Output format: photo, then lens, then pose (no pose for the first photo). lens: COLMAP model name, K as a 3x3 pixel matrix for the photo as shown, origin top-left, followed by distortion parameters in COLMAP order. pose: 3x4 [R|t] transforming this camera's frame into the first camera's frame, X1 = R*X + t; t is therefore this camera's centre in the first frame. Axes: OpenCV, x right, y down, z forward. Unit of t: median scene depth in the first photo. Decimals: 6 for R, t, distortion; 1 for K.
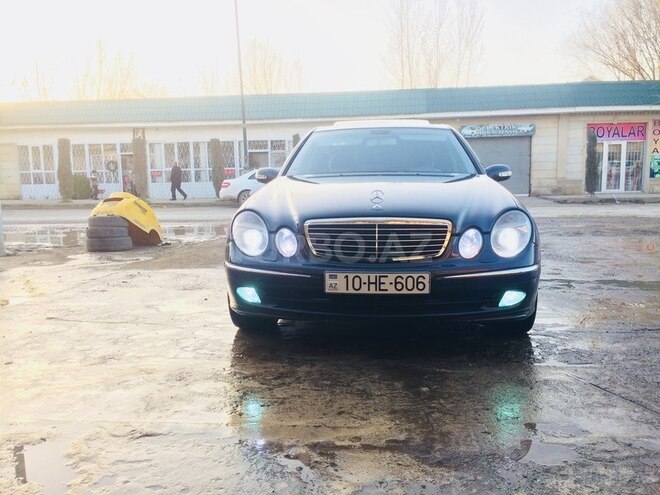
lens RADIAL K [[554.2, 0, 331.4], [0, 554.2, 245.6], [0, 0, 1]] dist [0.037029, -0.004795]
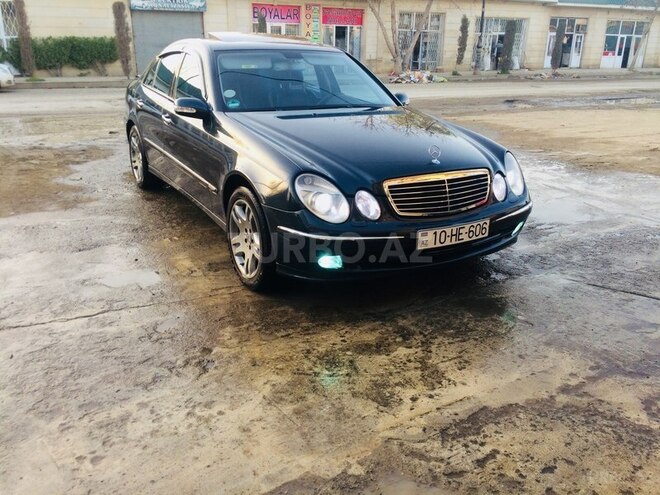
lens RADIAL K [[554.2, 0, 330.6], [0, 554.2, 248.9], [0, 0, 1]] dist [0.037029, -0.004795]
pose [[0.820824, -0.170917, 0.545009, -0.730782], [0.046466, 0.970998, 0.234527, -0.175366], [-0.569287, -0.167181, 0.804961, 0.241839]]
